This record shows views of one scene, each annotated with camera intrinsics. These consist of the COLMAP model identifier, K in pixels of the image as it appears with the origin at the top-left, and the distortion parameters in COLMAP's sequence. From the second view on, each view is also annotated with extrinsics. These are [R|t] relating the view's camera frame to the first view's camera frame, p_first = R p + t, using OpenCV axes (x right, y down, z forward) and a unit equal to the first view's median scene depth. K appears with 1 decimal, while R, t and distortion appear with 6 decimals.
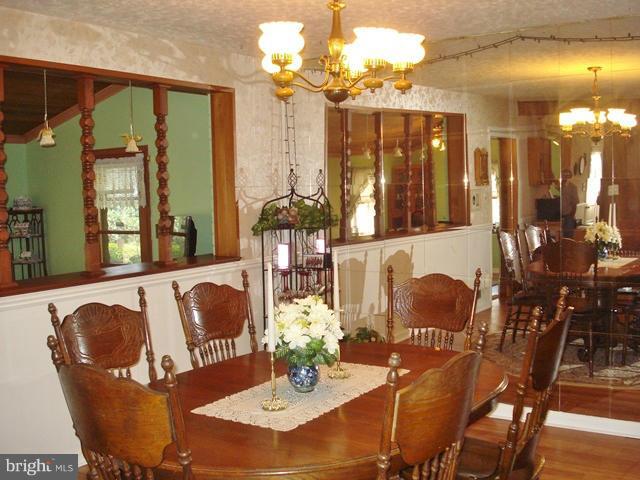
lens RADIAL K [[717.4, 0, 326.7], [0, 717.4, 240.9], [0, 0, 1]] dist [-0.082516, -0.072612]
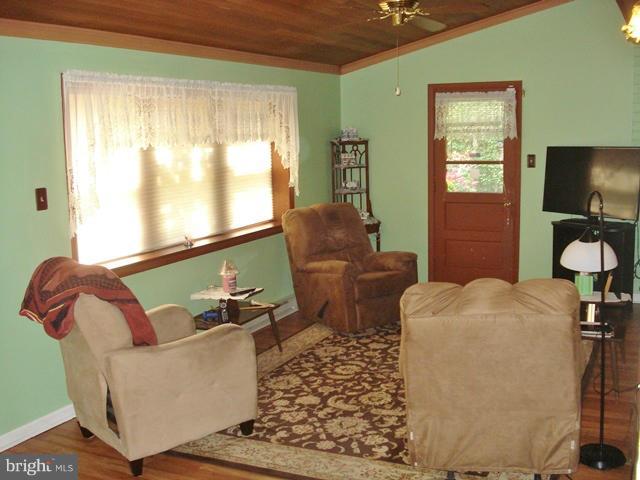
lens RADIAL K [[717.4, 0, 326.7], [0, 717.4, 240.9], [0, 0, 1]] dist [-0.082516, -0.072612]
pose [[0.991247, -0.014624, 0.131208, -1.060305], [0.003723, 0.996547, 0.082945, 0.025851], [-0.131968, -0.081730, 0.987879, -0.062996]]
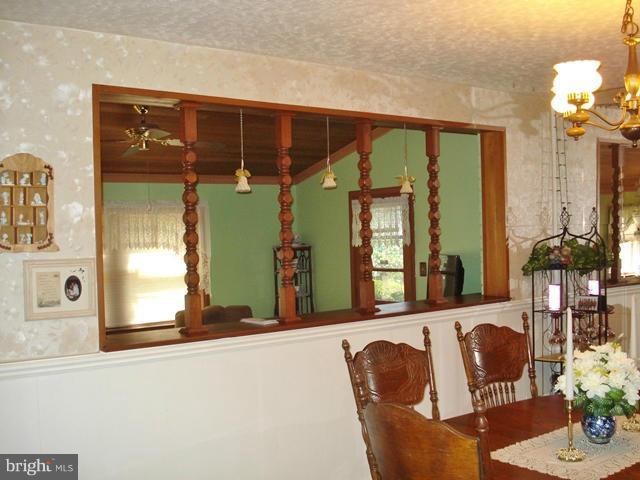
lens RADIAL K [[717.4, 0, 326.7], [0, 717.4, 240.9], [0, 0, 1]] dist [-0.082516, -0.072612]
pose [[0.943700, 0.001522, -0.330798, -0.042318], [-0.018181, 0.998716, -0.047274, -0.004960], [0.330302, 0.050627, 0.942517, -0.010111]]
